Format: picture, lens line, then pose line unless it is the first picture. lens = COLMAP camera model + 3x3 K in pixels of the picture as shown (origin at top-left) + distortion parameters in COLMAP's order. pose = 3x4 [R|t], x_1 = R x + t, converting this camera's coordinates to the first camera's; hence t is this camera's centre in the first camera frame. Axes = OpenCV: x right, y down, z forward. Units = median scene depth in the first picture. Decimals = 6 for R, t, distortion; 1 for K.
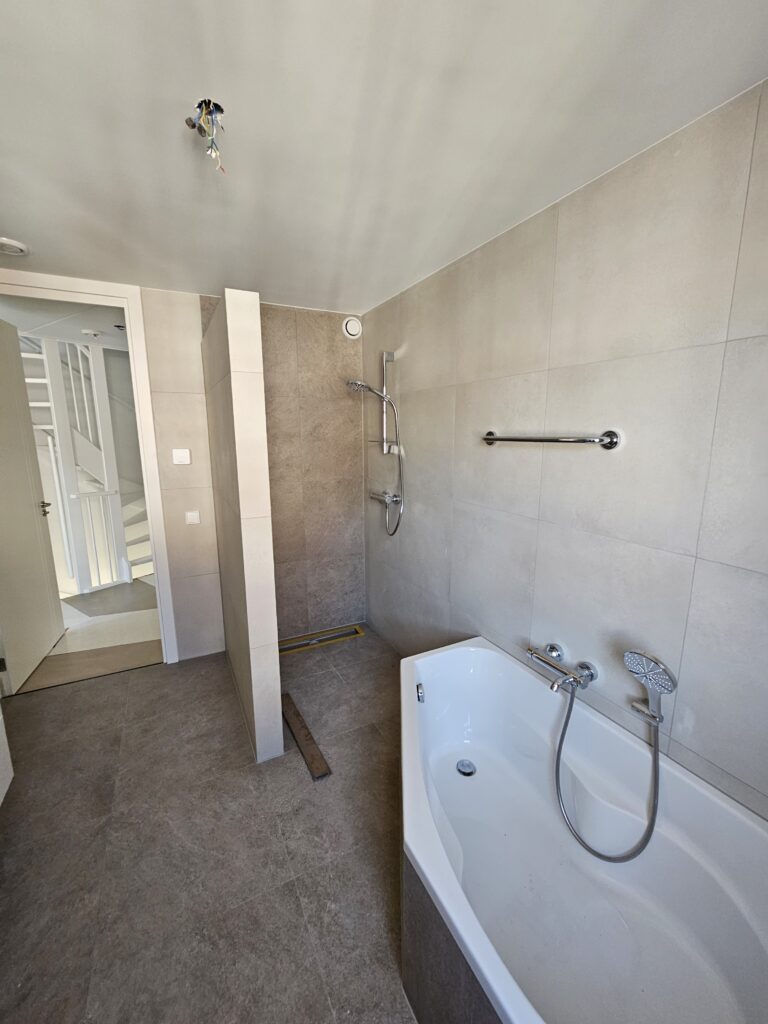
lens RADIAL K [[424.9, 0, 388.3], [0, 424.9, 513.9], [0, 0, 1]] dist [0.001026, 0.000054]
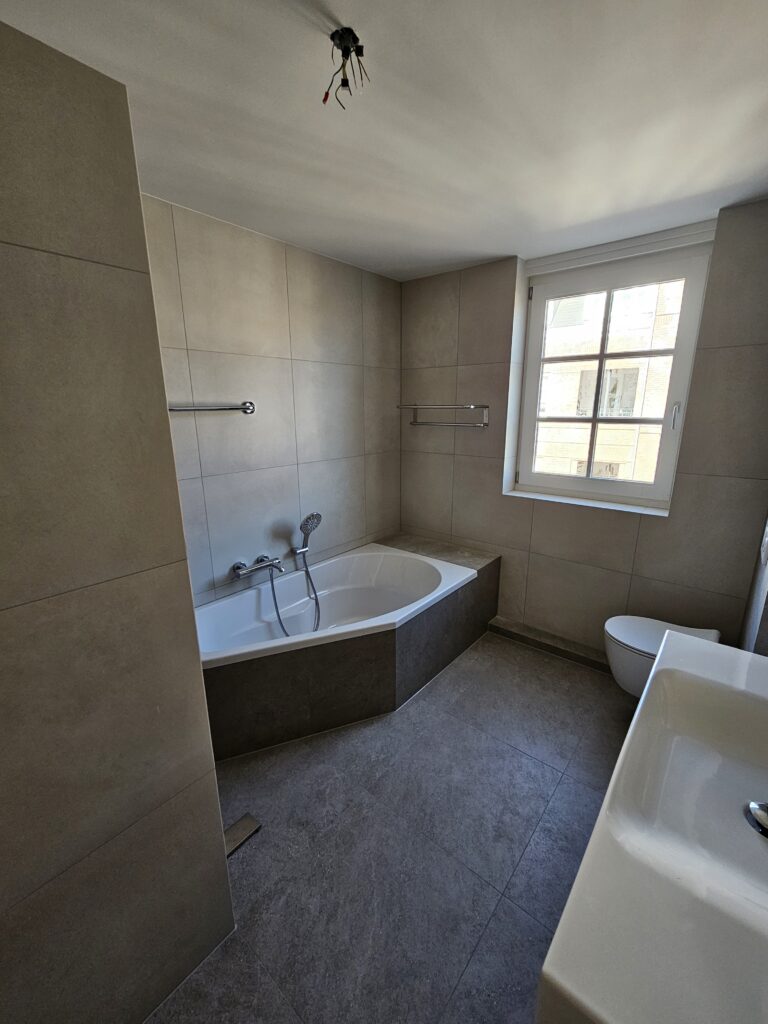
lens RADIAL K [[424.9, 0, 388.3], [0, 424.9, 513.9], [0, 0, 1]] dist [0.001026, 0.000054]
pose [[-0.392237, -0.234199, 0.889551, -1.052959], [0.176764, 0.929833, 0.322747, -0.205023], [-0.902721, 0.283833, -0.323317, 1.052937]]
